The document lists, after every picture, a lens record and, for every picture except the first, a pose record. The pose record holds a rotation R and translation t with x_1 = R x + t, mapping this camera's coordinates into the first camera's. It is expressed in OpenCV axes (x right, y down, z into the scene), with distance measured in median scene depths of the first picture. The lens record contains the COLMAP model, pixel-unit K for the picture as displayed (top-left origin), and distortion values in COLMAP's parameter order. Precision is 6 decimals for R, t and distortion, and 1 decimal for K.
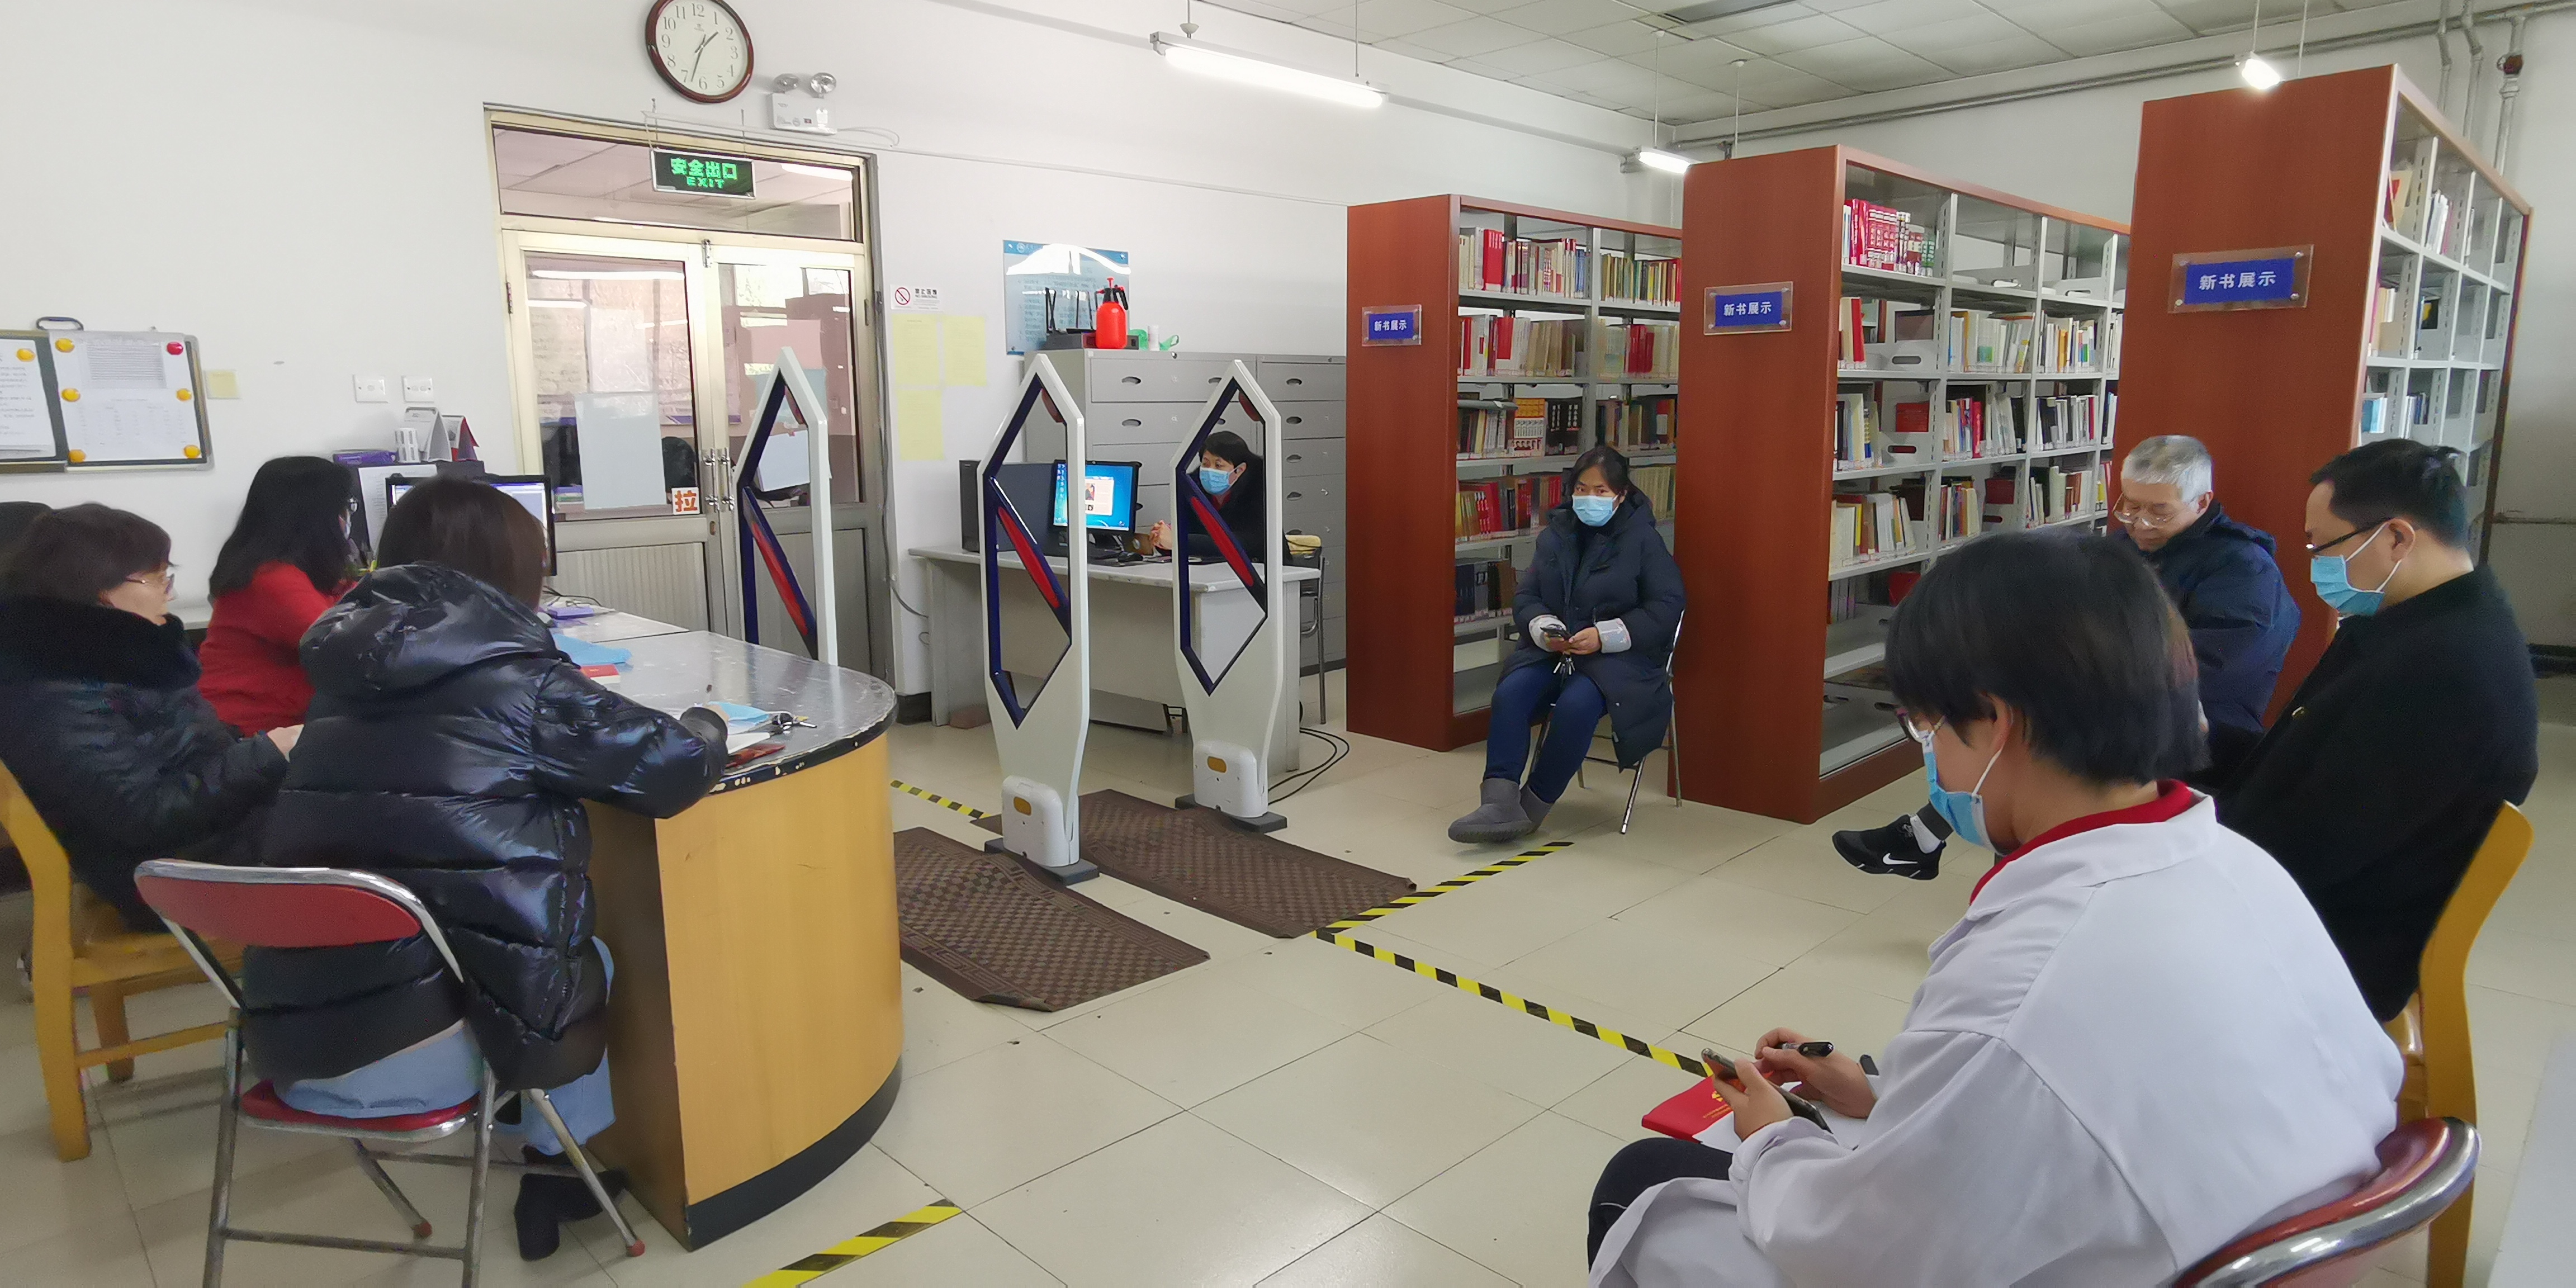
lens RADIAL K [[1428.3, 0, 1290.8], [0, 1428.3, 631.5], [0, 0, 1]] dist [0.015376, 0.004204]
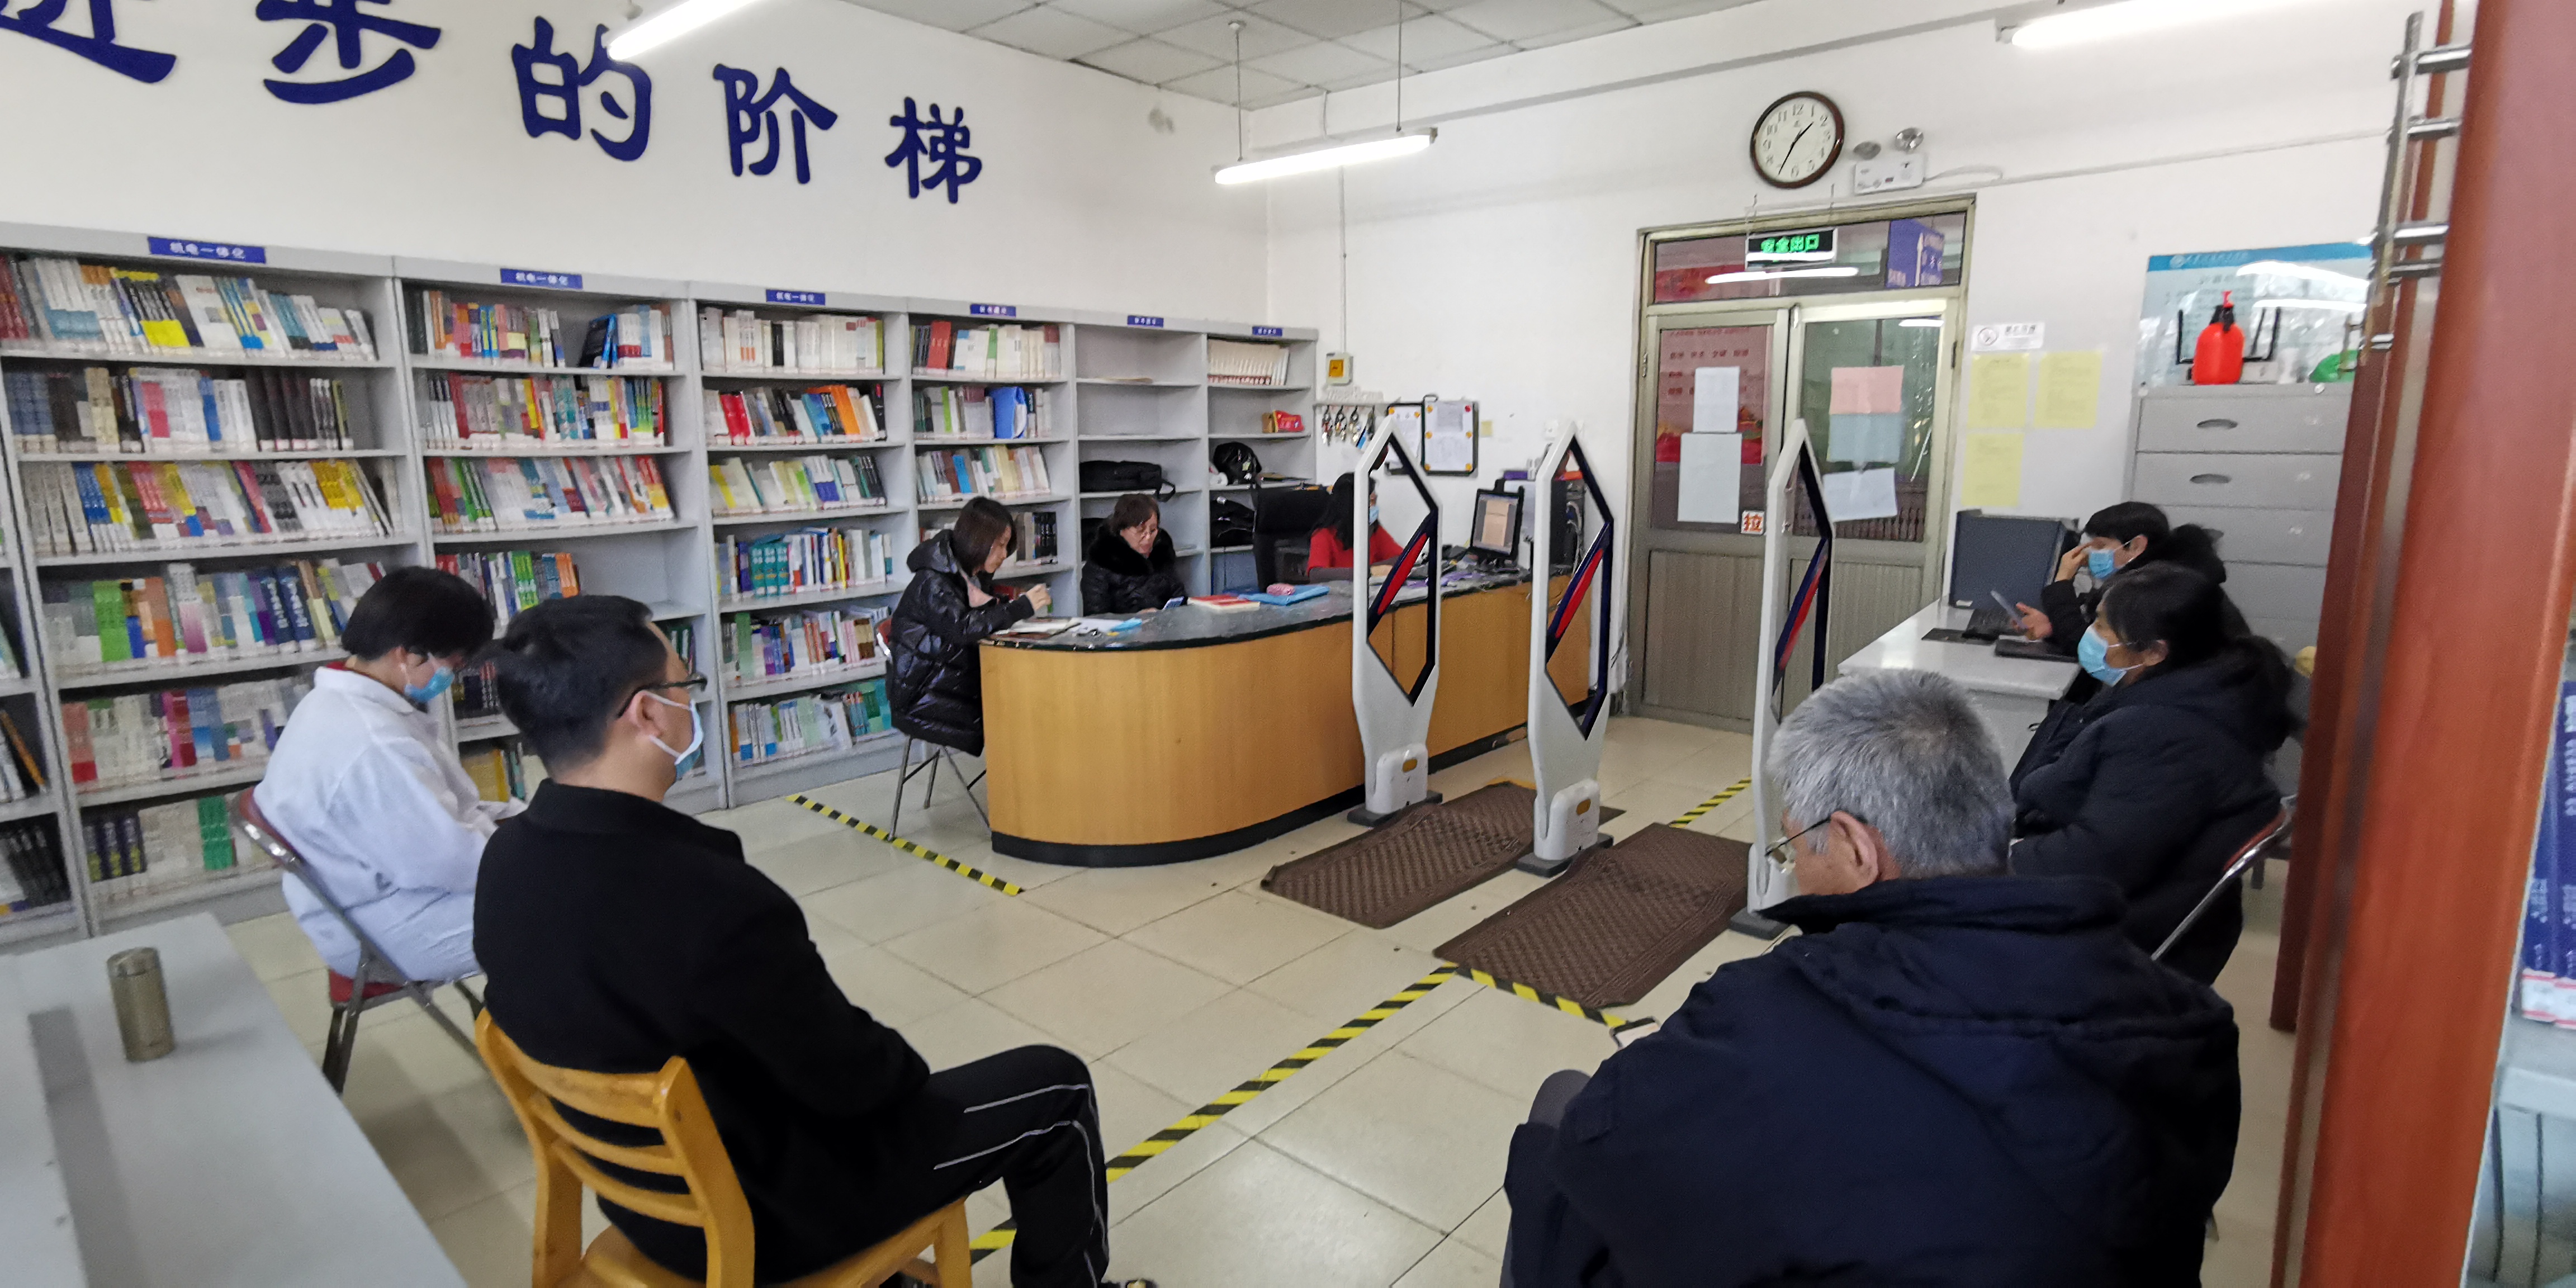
lens RADIAL K [[1252.8, 0, 1285.8], [0, 1252.8, 649.5], [0, 0, 1]] dist [-0.035066, 0.002517]
pose [[0.067150, 0.188682, -0.979740, 0.642806], [-0.147820, 0.973001, 0.177253, -0.120751], [0.986732, 0.132923, 0.093228, 0.556776]]
